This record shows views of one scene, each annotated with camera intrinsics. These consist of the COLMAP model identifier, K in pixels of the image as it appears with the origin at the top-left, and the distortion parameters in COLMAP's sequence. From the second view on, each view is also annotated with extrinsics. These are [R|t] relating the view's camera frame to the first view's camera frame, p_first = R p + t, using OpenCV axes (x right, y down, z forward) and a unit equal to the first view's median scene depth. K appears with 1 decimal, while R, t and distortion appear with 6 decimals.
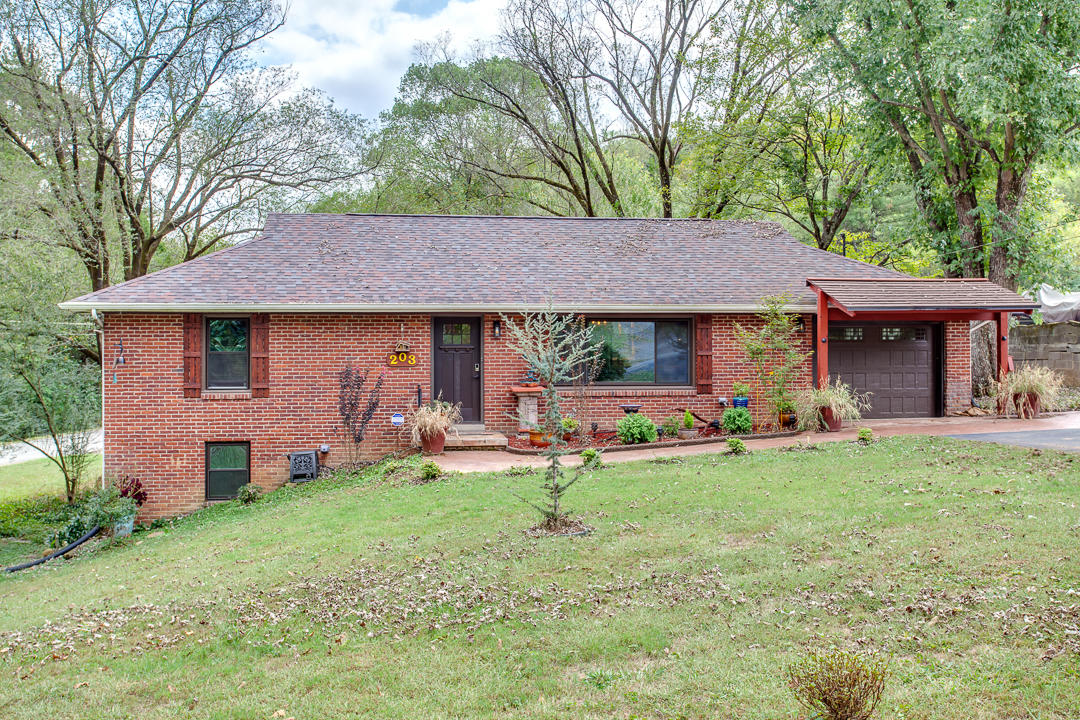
lens RADIAL K [[1045.0, 0, 540.0], [0, 1045.0, 360.0], [0, 0, 1]] dist [0.004792, 0.005092]
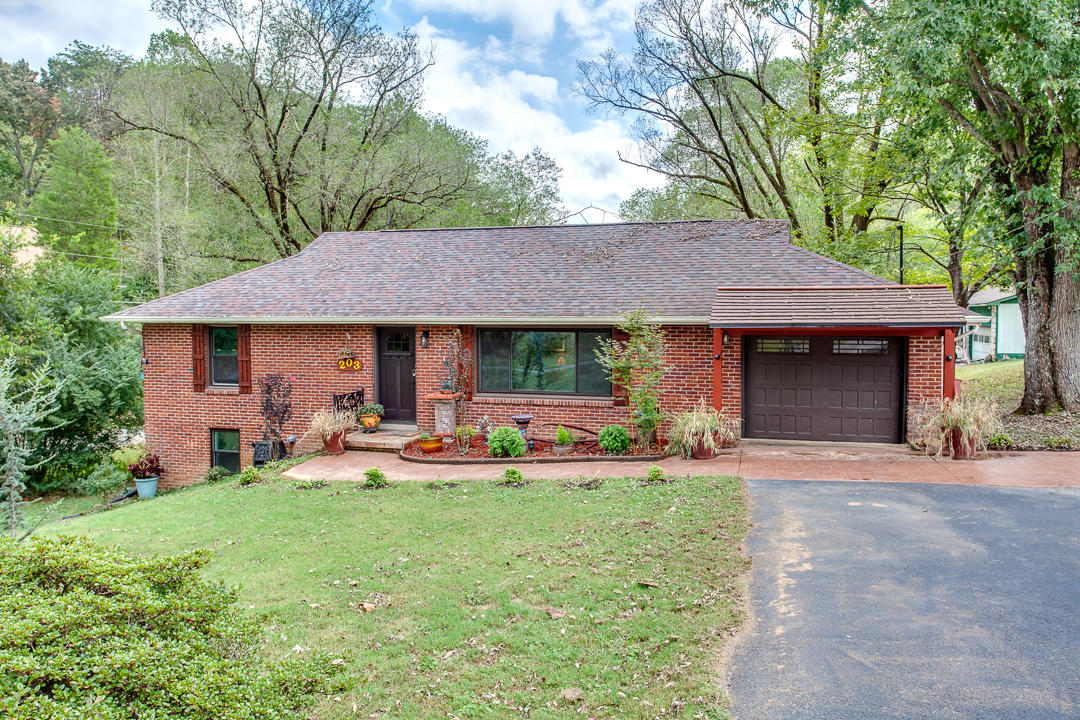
lens RADIAL K [[850.5, 0, 540.0], [0, 850.5, 360.0], [0, 0, 1]] dist [0.008461, 0.002318]
pose [[0.901525, 0.025586, -0.431970, 0.451728], [-0.005458, 0.998843, 0.047772, -0.050762], [0.432693, -0.040710, 0.900622, 0.257631]]
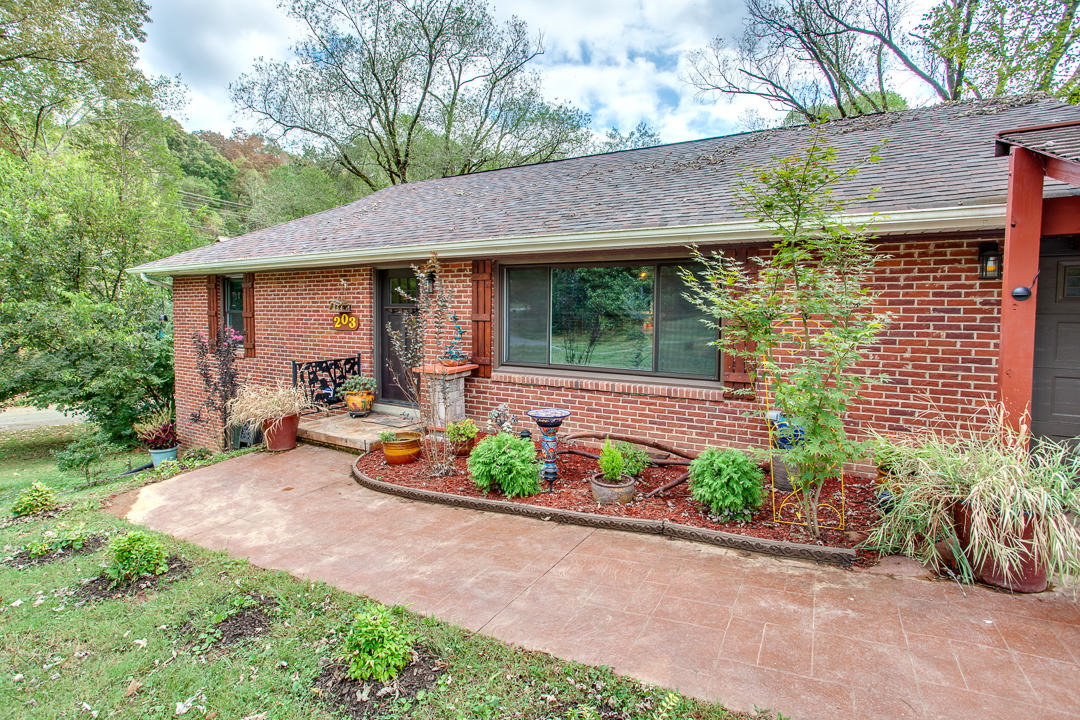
lens RADIAL K [[542.9, 0, 534.5], [0, 542.9, 333.6], [0, 0, 1]] dist [-0.033746, 0.029283]
pose [[0.775182, 0.034745, -0.630782, 0.258369], [-0.018888, 0.999315, 0.031832, -0.007810], [0.631455, -0.012761, 0.775307, 0.756923]]
